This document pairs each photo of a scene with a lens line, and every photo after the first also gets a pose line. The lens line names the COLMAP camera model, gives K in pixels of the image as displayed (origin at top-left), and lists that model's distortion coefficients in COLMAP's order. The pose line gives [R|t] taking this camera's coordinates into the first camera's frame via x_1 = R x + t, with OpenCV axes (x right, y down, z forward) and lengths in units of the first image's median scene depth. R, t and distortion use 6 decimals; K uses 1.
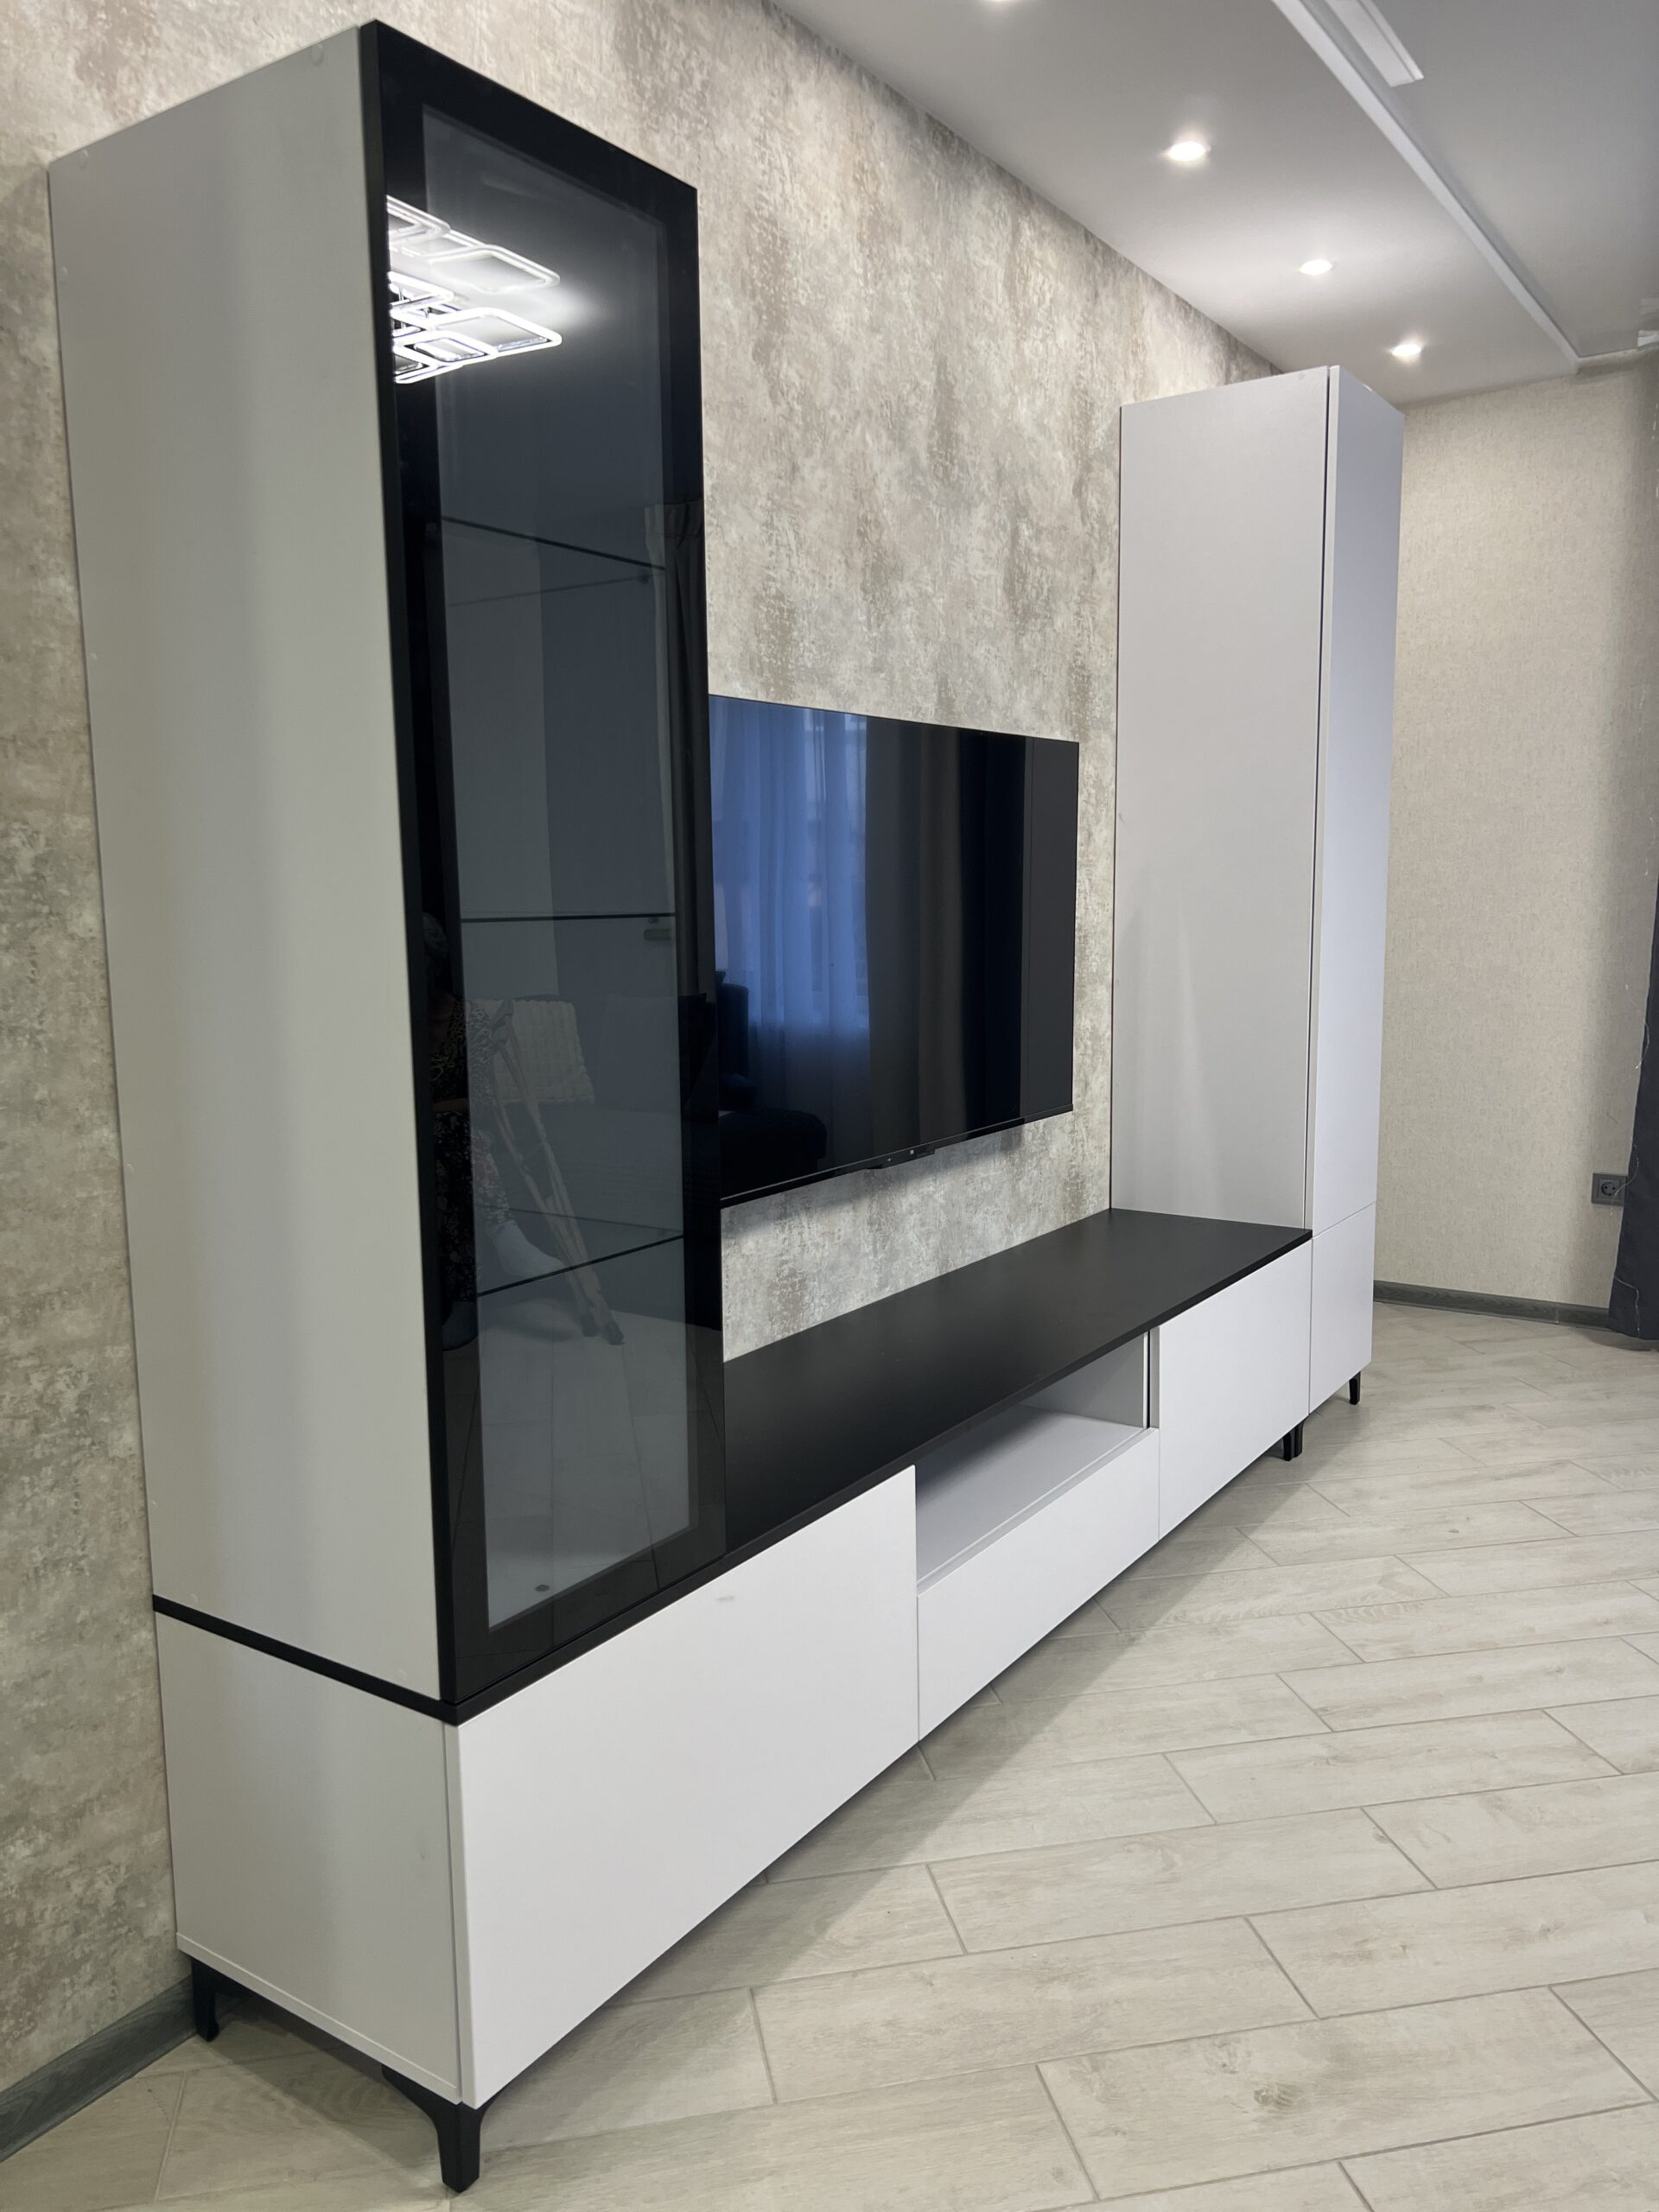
lens RADIAL K [[1655.1, 0, 813.4], [0, 1655.1, 1111.3], [0, 0, 1]] dist [0.049703, -0.061261]
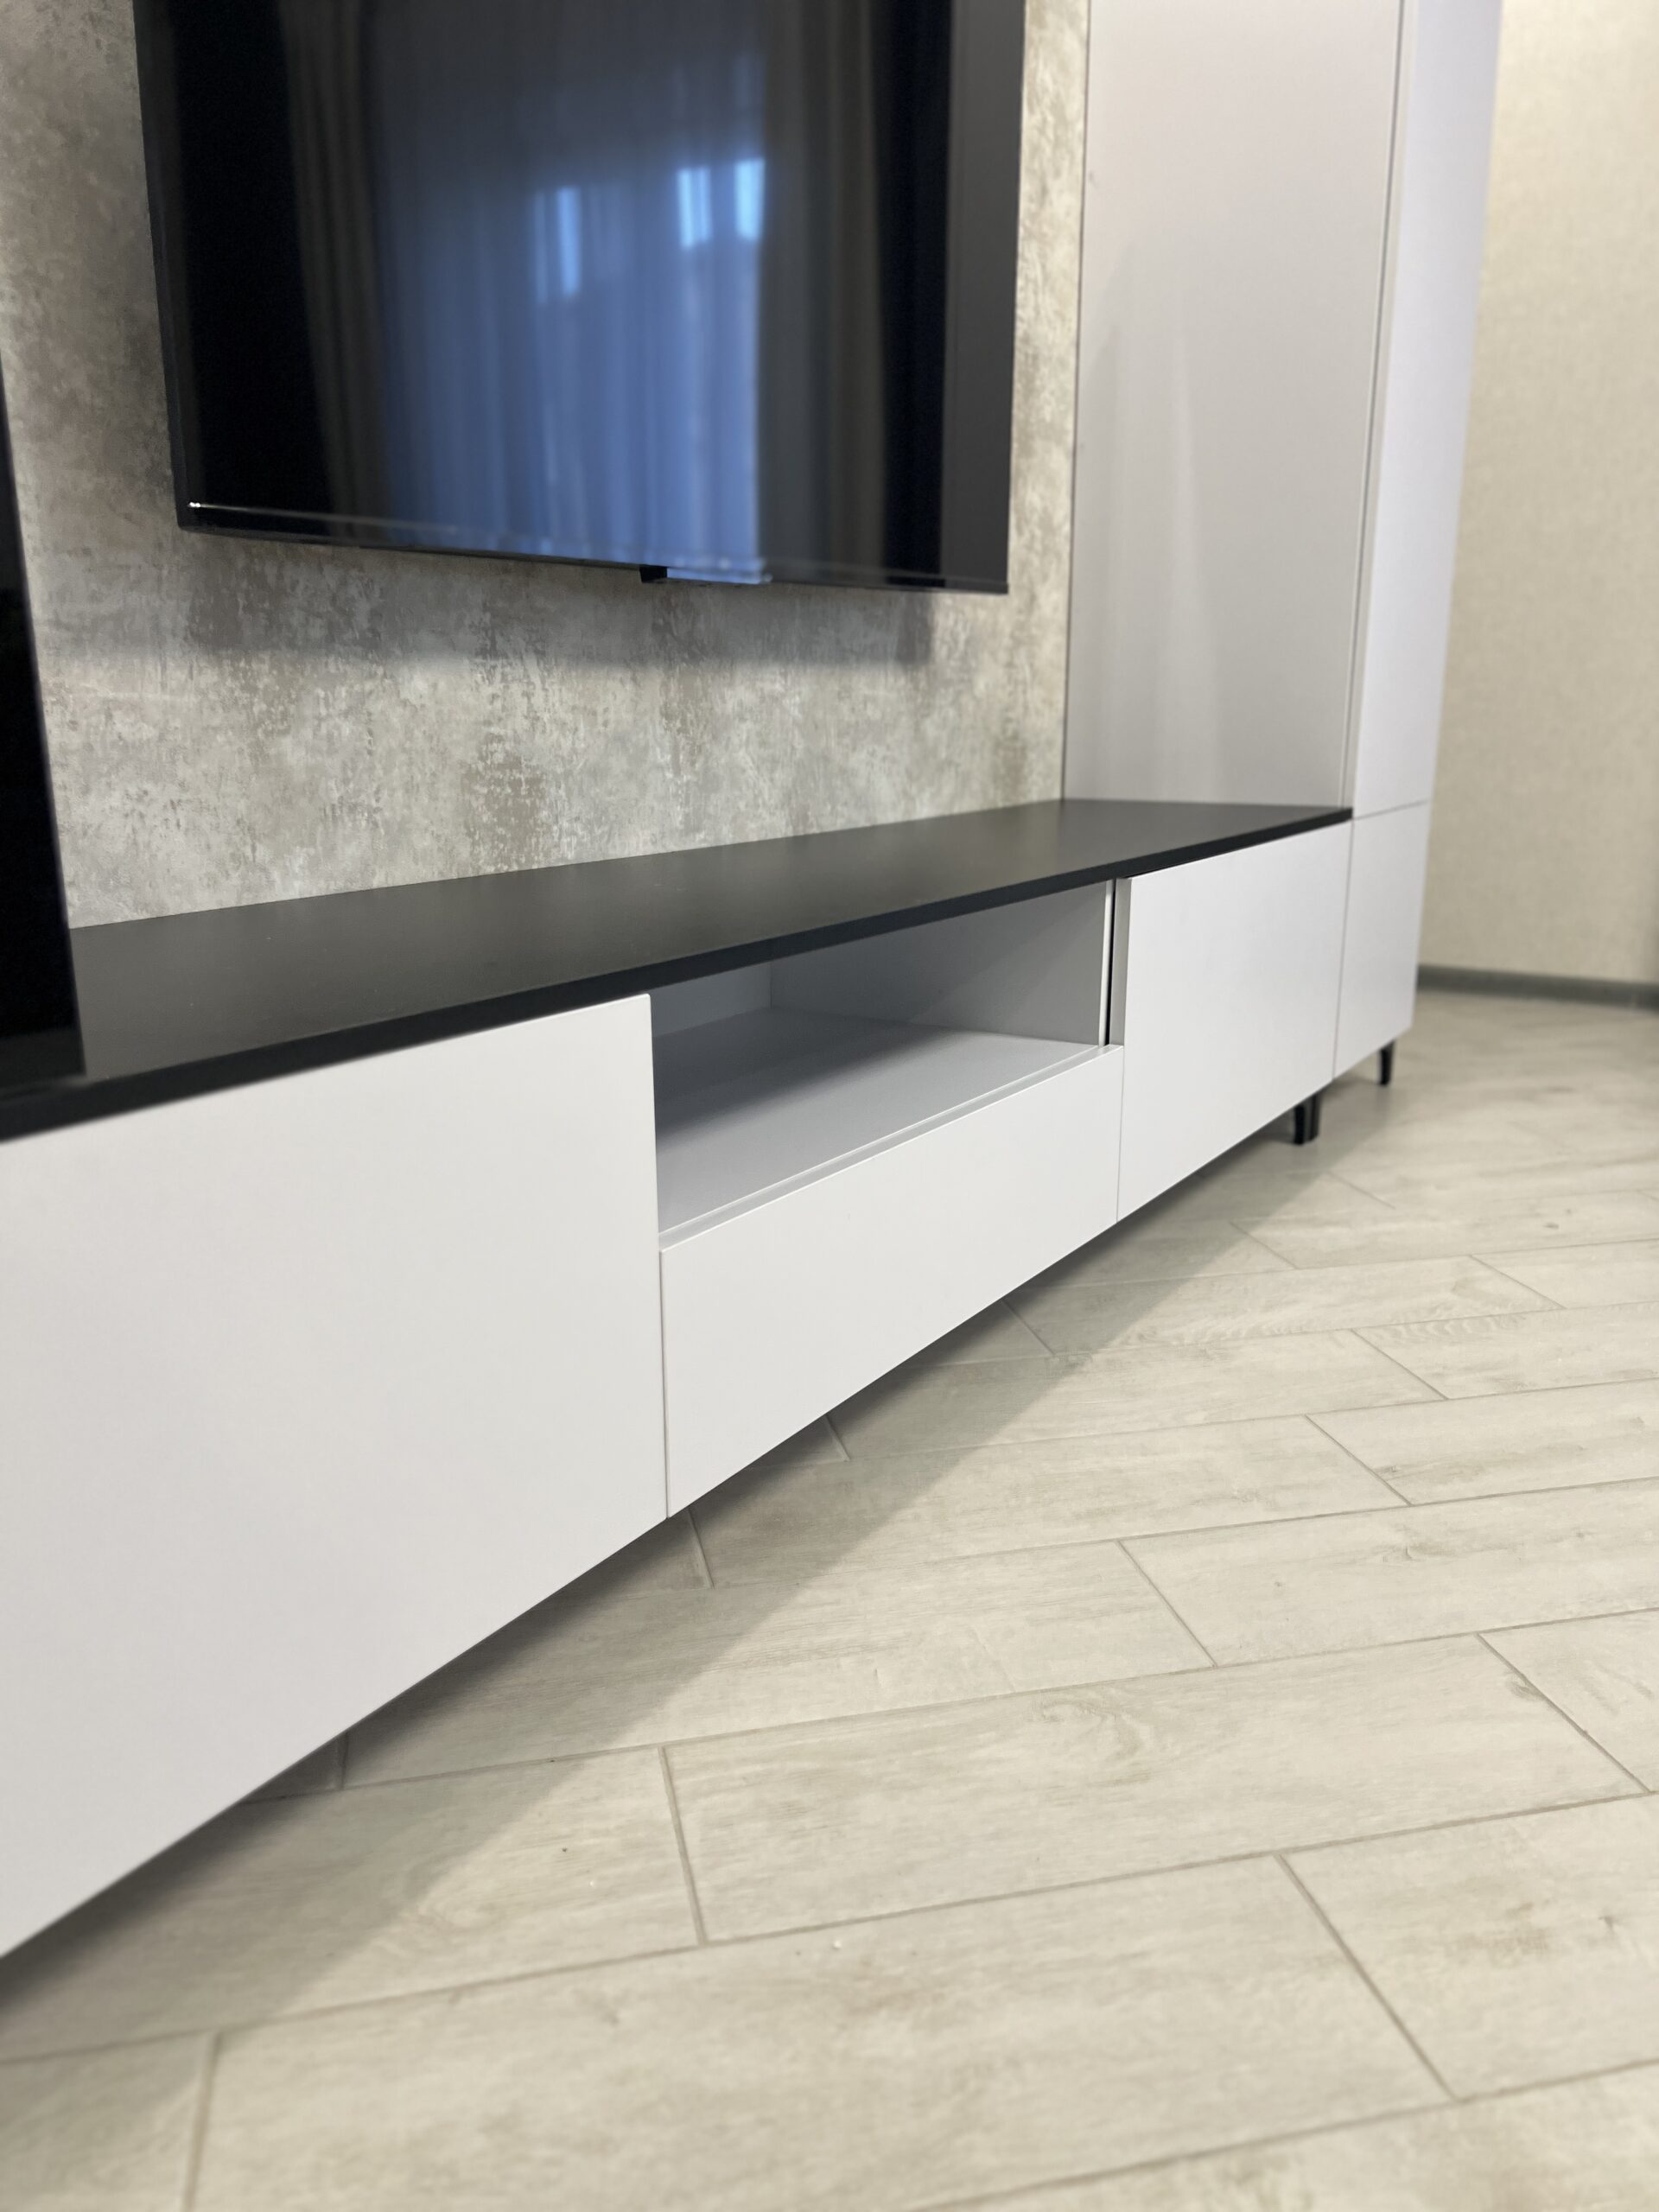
lens RADIAL K [[1655.1, 0, 816.3], [0, 1655.1, 1145.5], [0, 0, 1]] dist [0.049703, -0.061261]
pose [[0.999642, 0.002815, 0.026620, 0.077172], [-0.006287, 0.991327, 0.131270, 0.150766], [-0.026020, -0.131390, 0.990989, 0.389197]]
